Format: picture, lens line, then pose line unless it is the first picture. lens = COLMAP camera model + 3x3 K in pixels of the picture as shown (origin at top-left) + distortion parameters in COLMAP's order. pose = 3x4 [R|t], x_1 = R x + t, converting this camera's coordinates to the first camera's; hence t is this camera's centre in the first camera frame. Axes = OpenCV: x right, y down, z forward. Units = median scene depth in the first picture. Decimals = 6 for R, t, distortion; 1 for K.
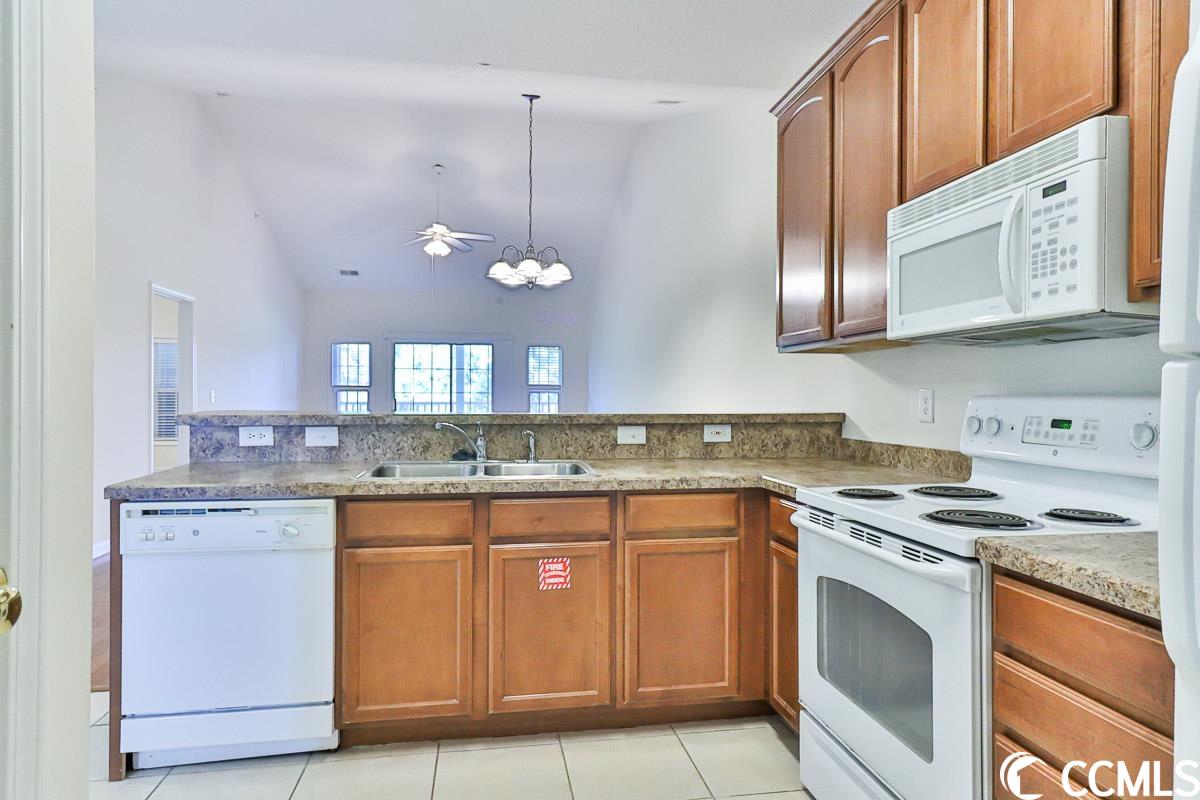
lens RADIAL K [[697.4, 0, 602.4], [0, 697.4, 390.5], [0, 0, 1]] dist [0.010604, 0.008523]
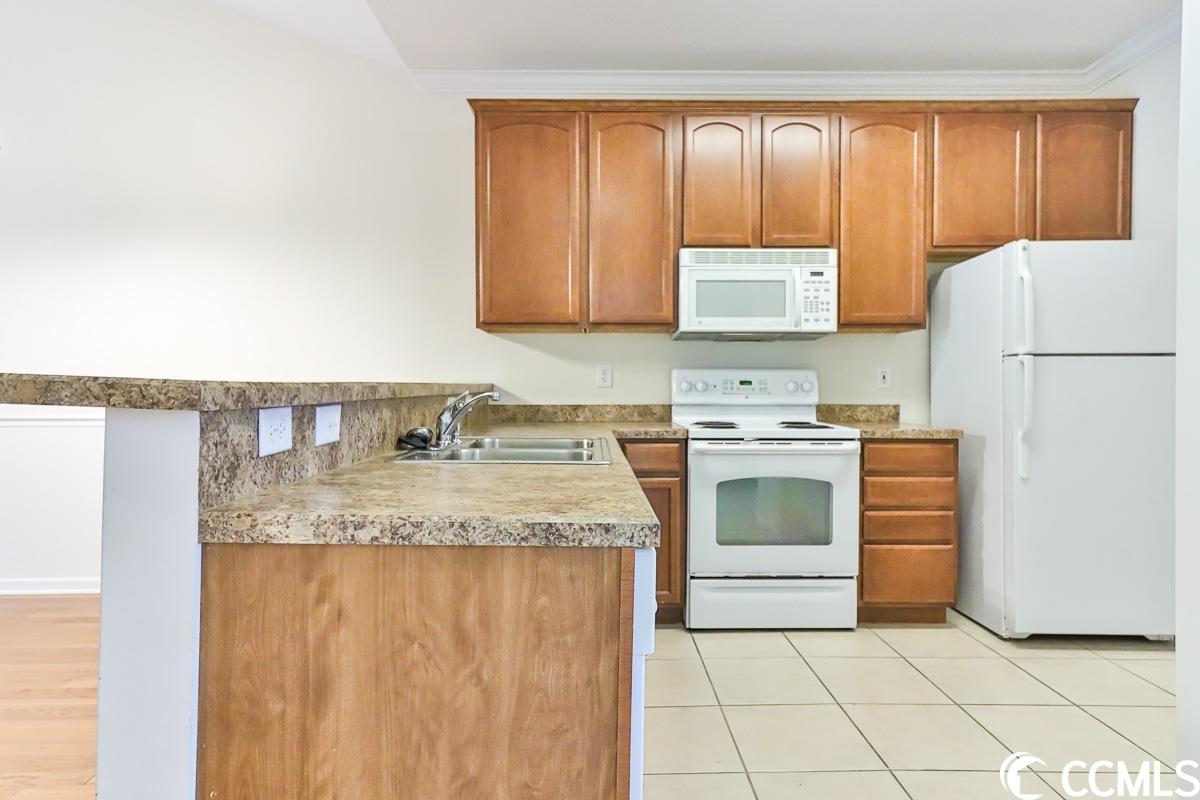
lens RADIAL K [[697.4, 0, 593.5], [0, 697.4, 392.3], [0, 0, 1]] dist [0.010604, 0.008523]
pose [[0.153969, -0.012056, 0.988002, -1.333147], [-0.008919, 0.999868, 0.013591, 0.050443], [-0.988035, -0.010904, 0.153841, 1.102406]]
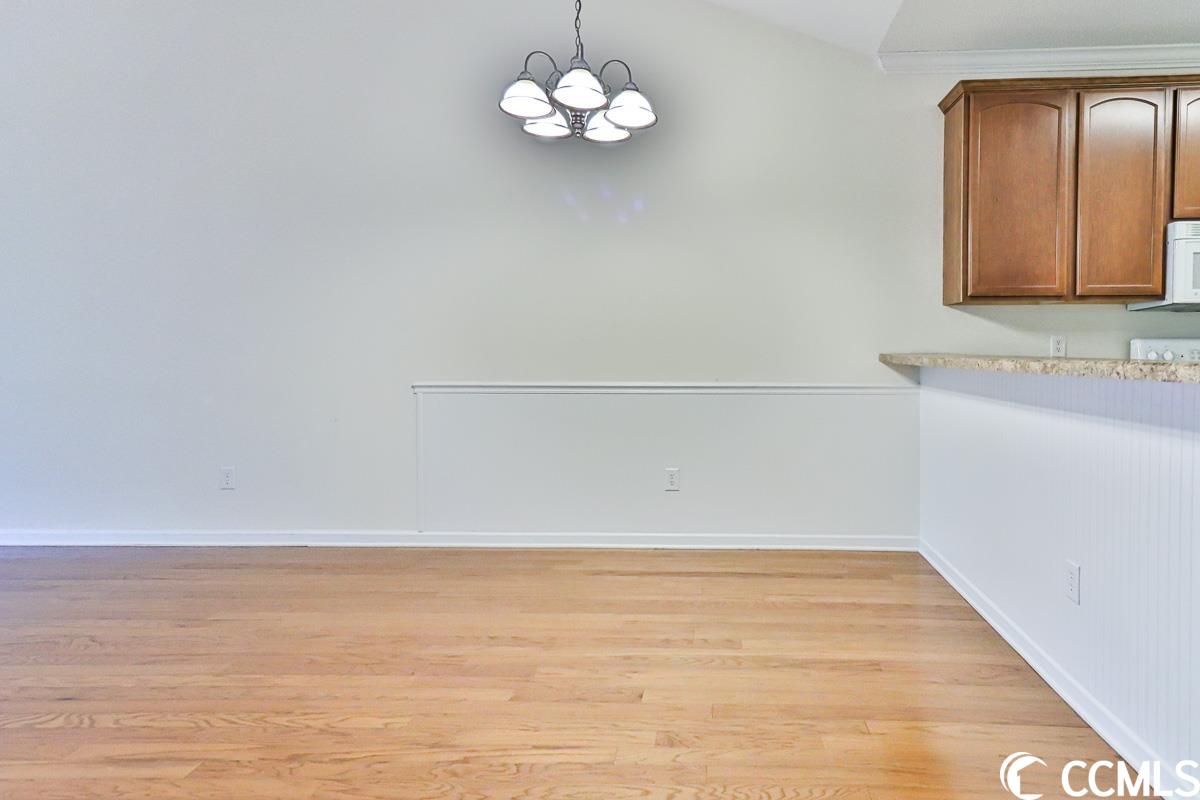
lens RADIAL K [[648.3, 0, 680.9], [0, 648.3, 366.5], [0, 0, 1]] dist [0.034942, 0.002977]
pose [[0.178509, -0.025485, 0.983608, -1.478518], [-0.007834, 0.999596, 0.027321, 0.046770], [-0.983907, -0.012583, 0.178237, 2.127749]]
